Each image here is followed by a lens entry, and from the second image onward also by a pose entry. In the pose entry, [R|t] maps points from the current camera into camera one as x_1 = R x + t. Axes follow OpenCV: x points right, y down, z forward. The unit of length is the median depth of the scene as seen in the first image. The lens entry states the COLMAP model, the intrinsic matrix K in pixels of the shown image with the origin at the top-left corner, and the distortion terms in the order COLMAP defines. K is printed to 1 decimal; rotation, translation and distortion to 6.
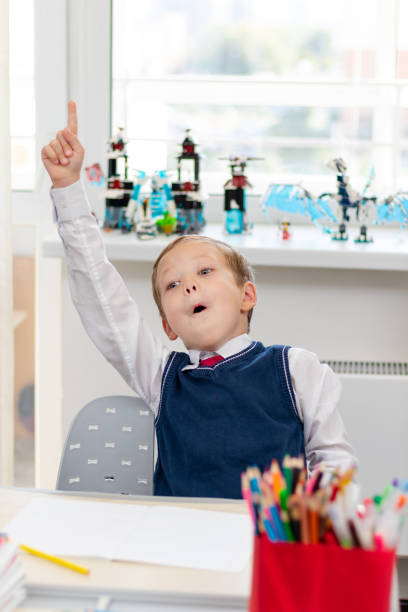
lens RADIAL K [[1424.8, 0, 204.0], [0, 1424.8, 306.0], [0, 0, 1]] dist [-0.006657, 0.034020]
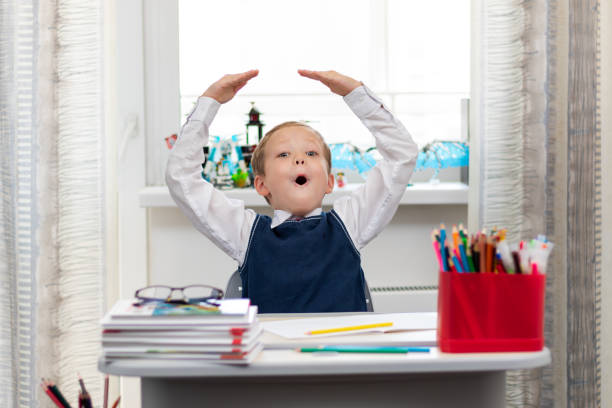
lens RADIAL K [[1424.8, 0, 306.0], [0, 1424.8, 204.0], [0, 0, 1]] dist [-0.006657, 0.034020]
pose [[0.989896, -0.033777, 0.137712, -0.135865], [0.053577, 0.988313, -0.142716, 0.135396], [-0.131282, 0.148652, 0.980136, -0.168671]]
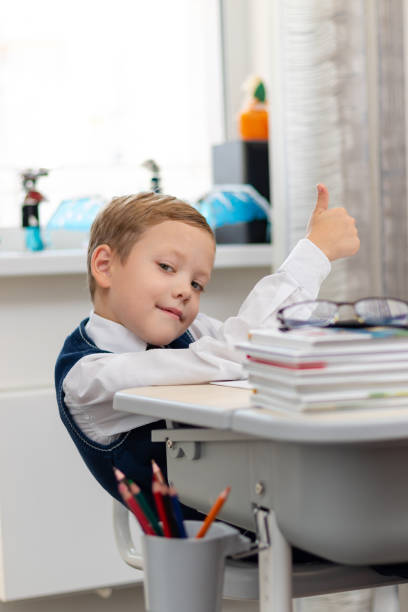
lens RADIAL K [[1442.2, 0, 204.0], [0, 1442.2, 306.0], [0, 0, 1]] dist [0.005695, -0.308320]
pose [[0.858659, -0.063927, 0.508546, -0.365090], [0.152894, 0.978965, -0.135094, 0.127190], [-0.489212, 0.193754, 0.850371, 0.156349]]
